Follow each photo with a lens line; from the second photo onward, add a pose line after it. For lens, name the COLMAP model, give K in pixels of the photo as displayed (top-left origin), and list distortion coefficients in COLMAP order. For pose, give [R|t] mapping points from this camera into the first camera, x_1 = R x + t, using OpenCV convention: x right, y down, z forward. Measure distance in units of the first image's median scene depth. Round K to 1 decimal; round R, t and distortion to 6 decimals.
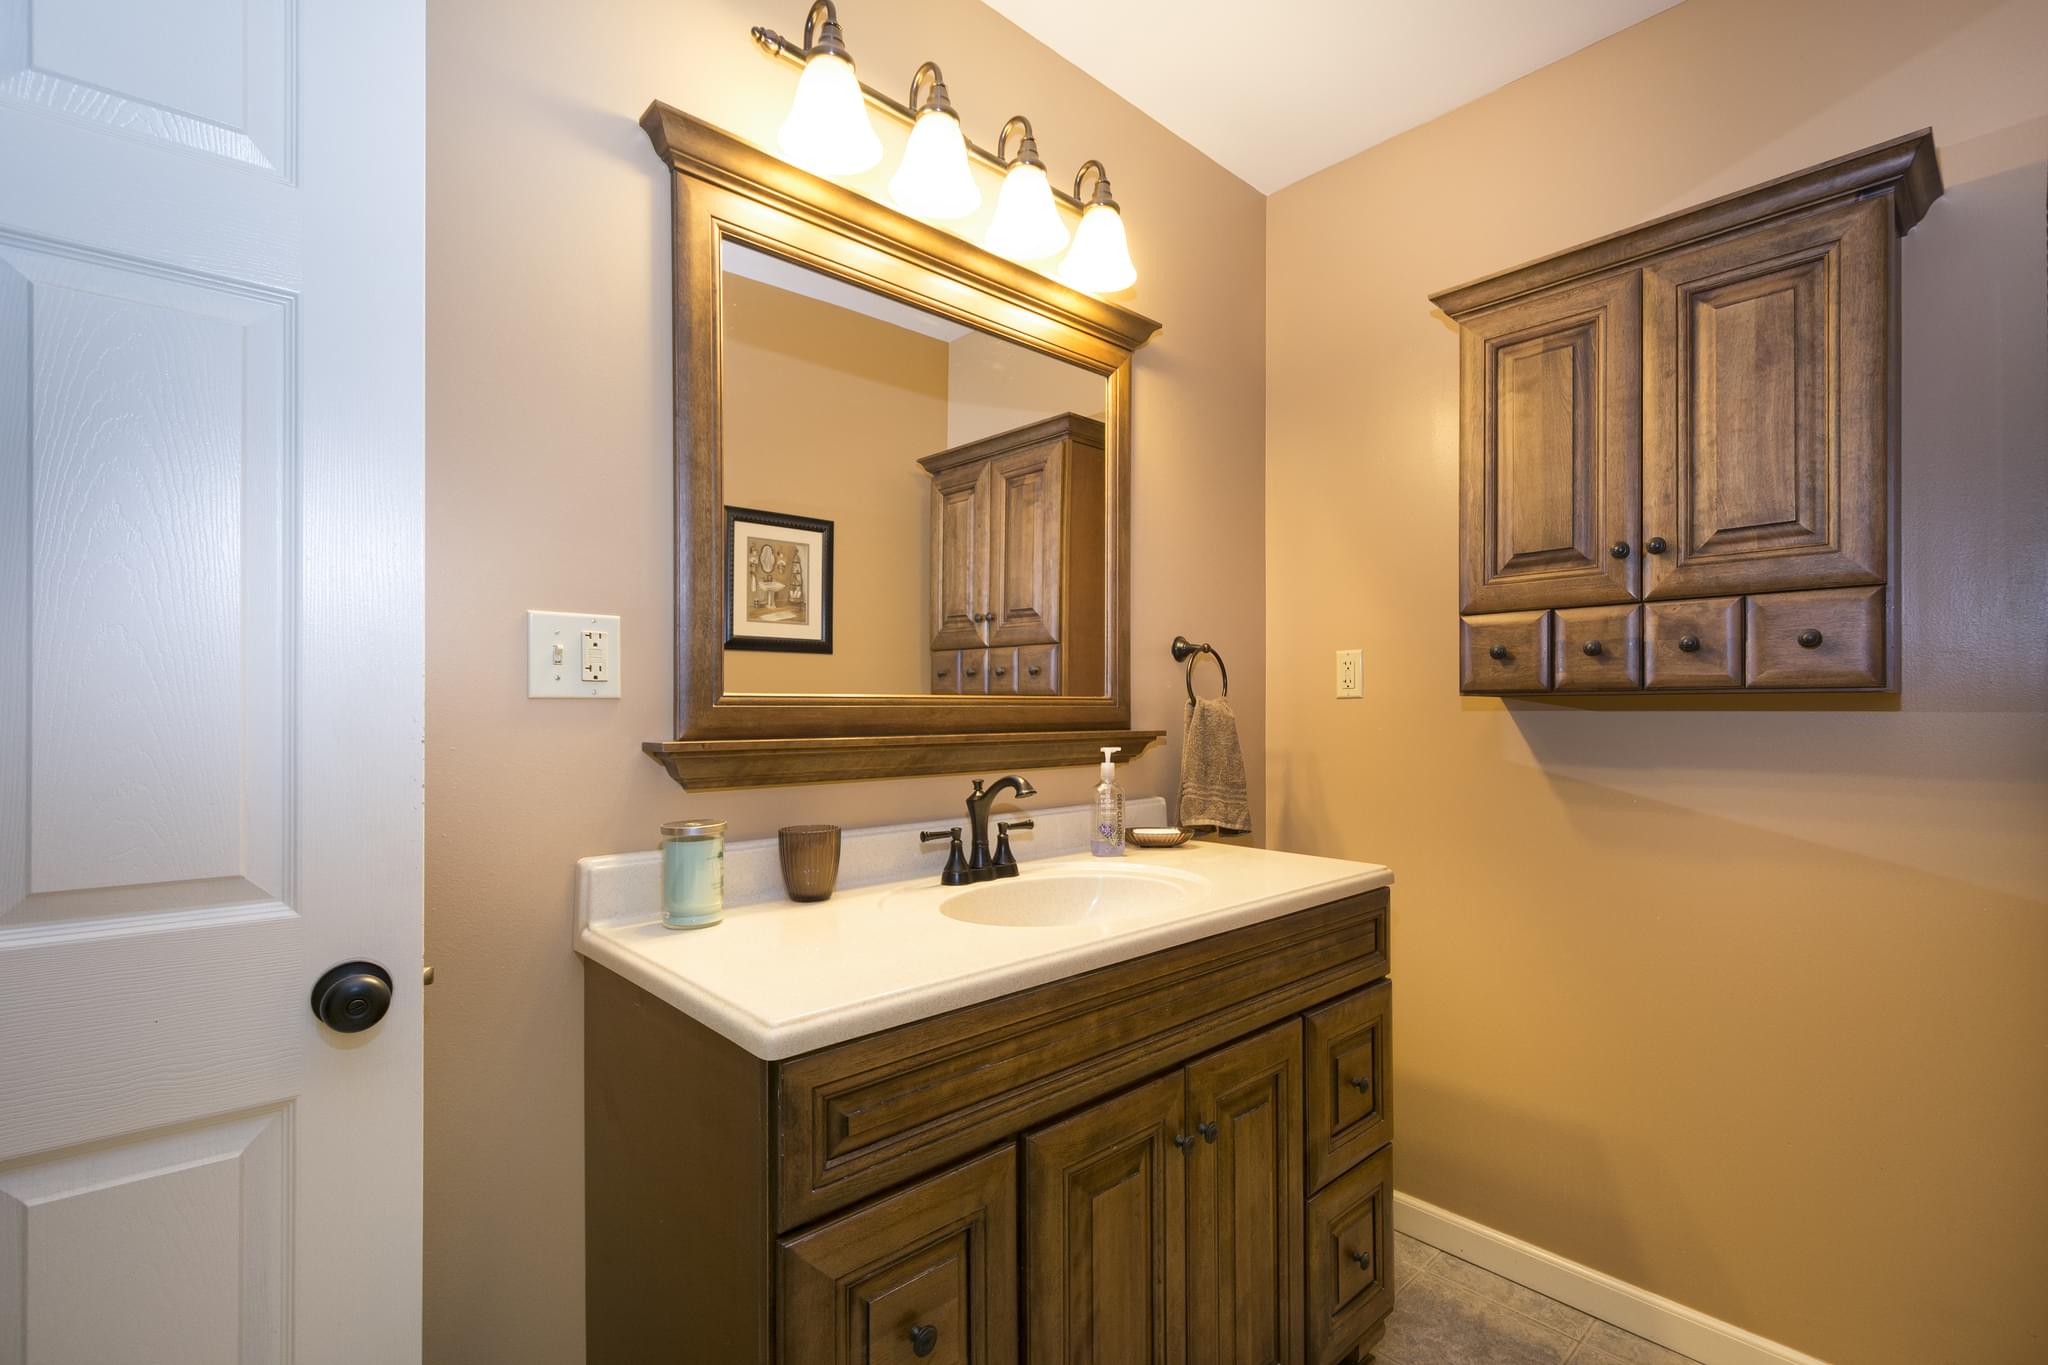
lens RADIAL K [[911.6, 0, 1073.0], [0, 911.6, 706.3], [0, 0, 1]] dist [-0.000152, -0.000381]
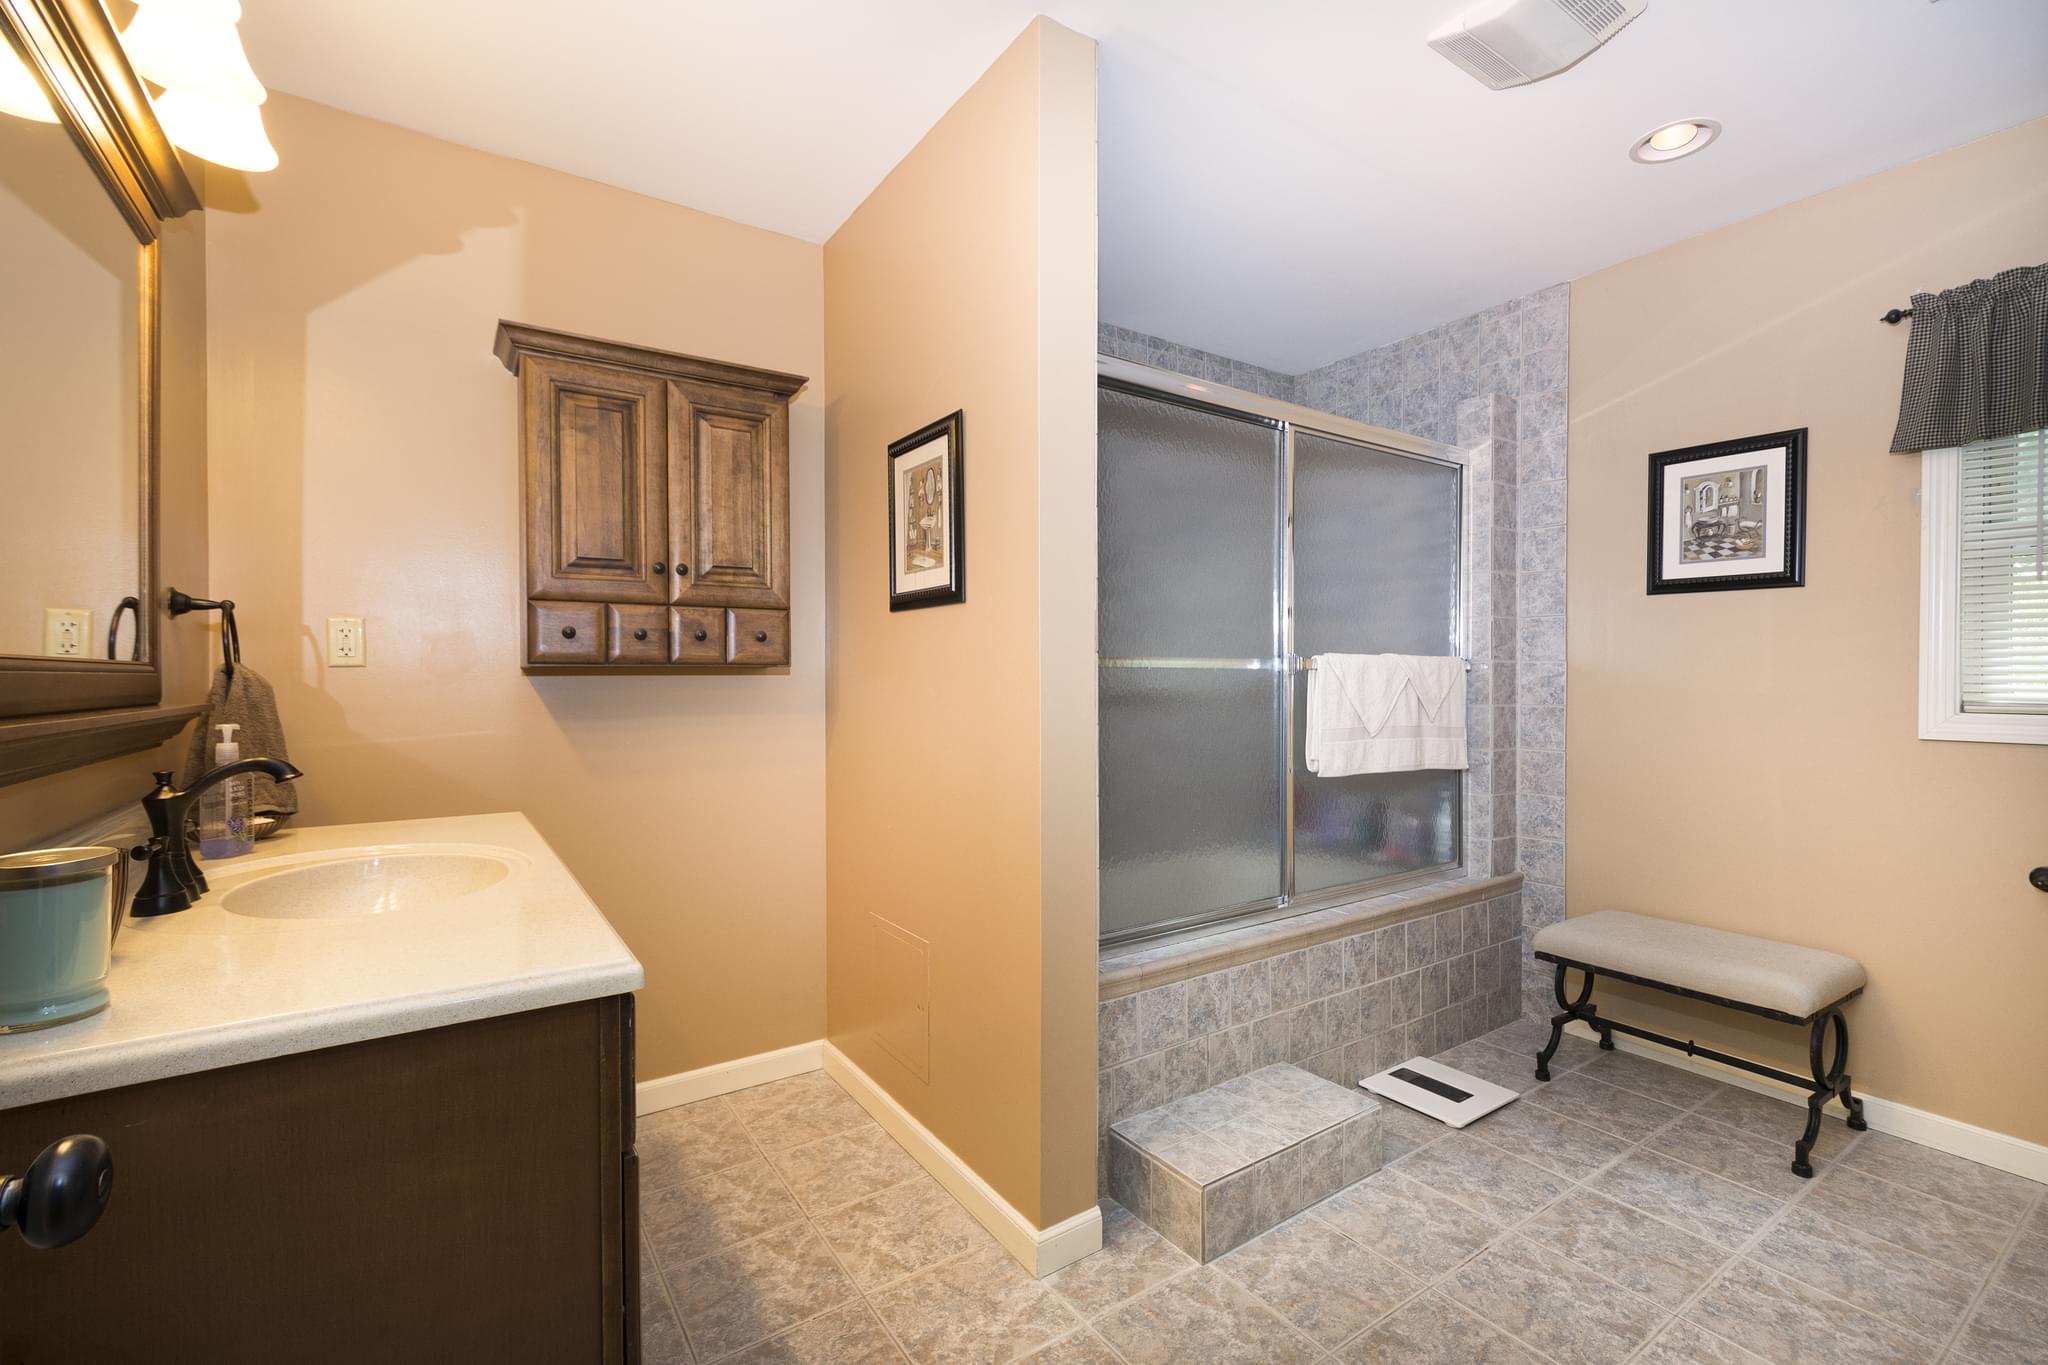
lens RADIAL K [[885.5, 0, 1024.0], [0, 885.5, 682.5], [0, 0, 1]] dist [-0.000113, -0.000045]
pose [[0.177855, -0.007584, 0.984027, -0.706290], [0.001001, 0.999971, 0.007526, 0.002059], [-0.984056, -0.000354, 0.177857, 0.174029]]
